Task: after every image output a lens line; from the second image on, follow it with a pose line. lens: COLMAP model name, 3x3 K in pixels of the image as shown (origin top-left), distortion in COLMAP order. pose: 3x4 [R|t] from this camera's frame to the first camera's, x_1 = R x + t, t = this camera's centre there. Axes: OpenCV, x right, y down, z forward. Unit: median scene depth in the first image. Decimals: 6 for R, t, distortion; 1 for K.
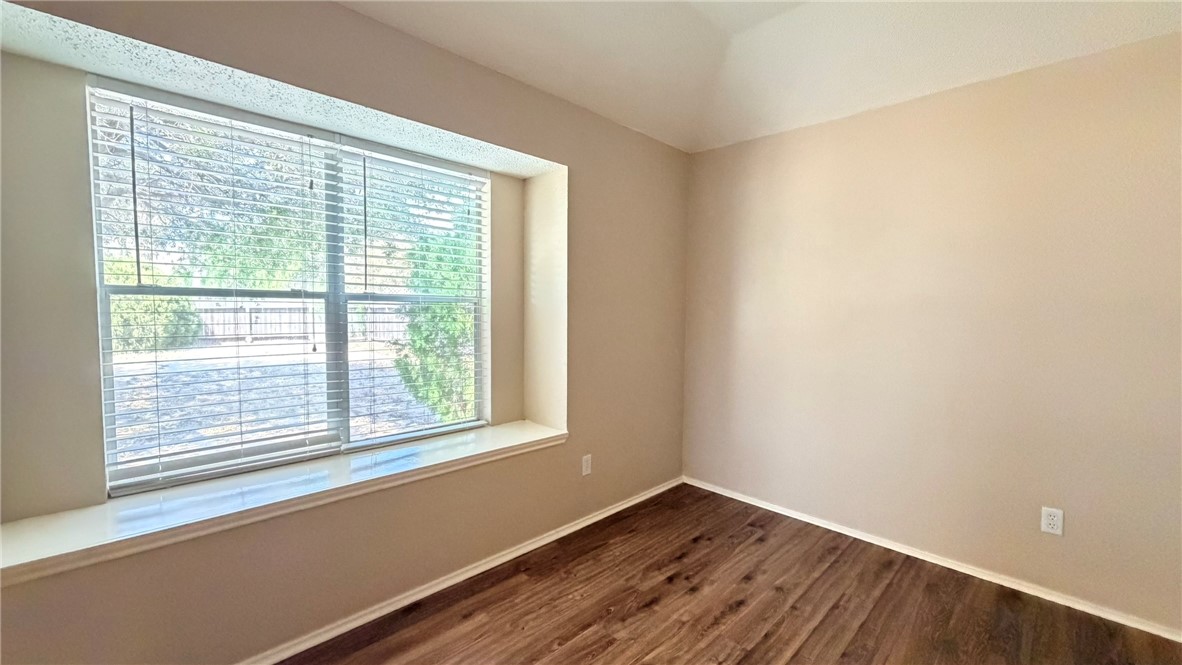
lens RADIAL K [[471.2, 0, 579.5], [0, 471.2, 339.8], [0, 0, 1]] dist [0.000448, -0.000316]
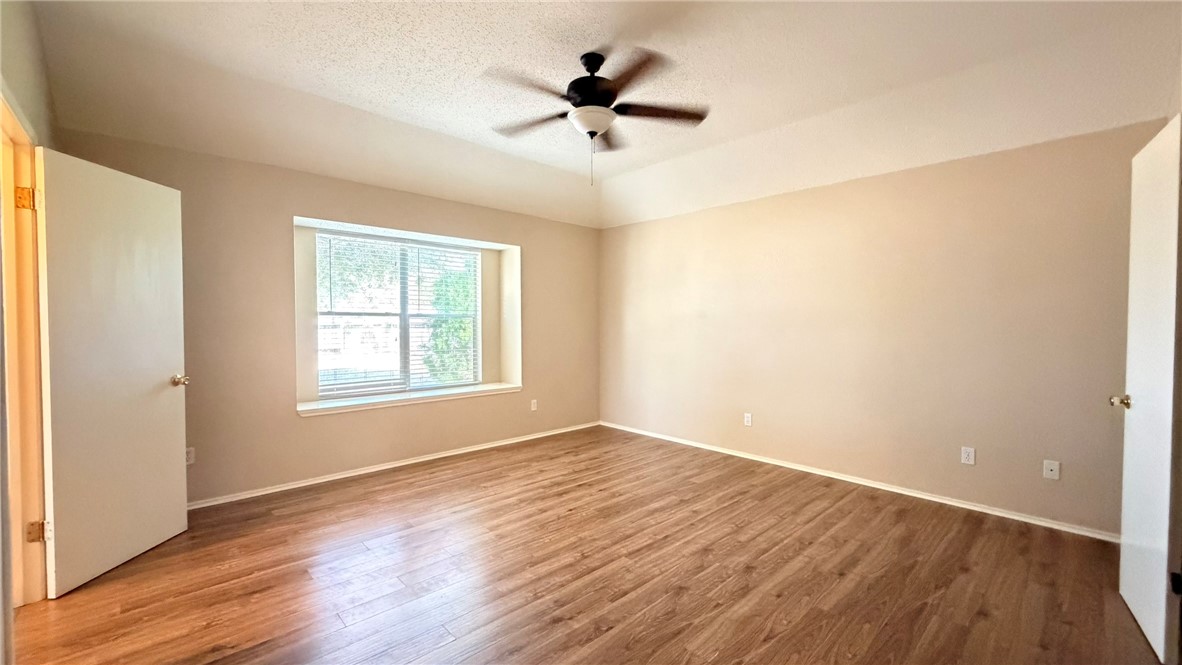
lens RADIAL K [[471.2, 0, 586.4], [0, 471.2, 341.0], [0, 0, 1]] dist [0.000448, -0.000316]
pose [[0.999862, -0.009511, -0.013602, 0.258298], [0.009094, 0.999497, -0.030387, 0.076298], [0.013884, 0.030259, 0.999446, -0.877230]]
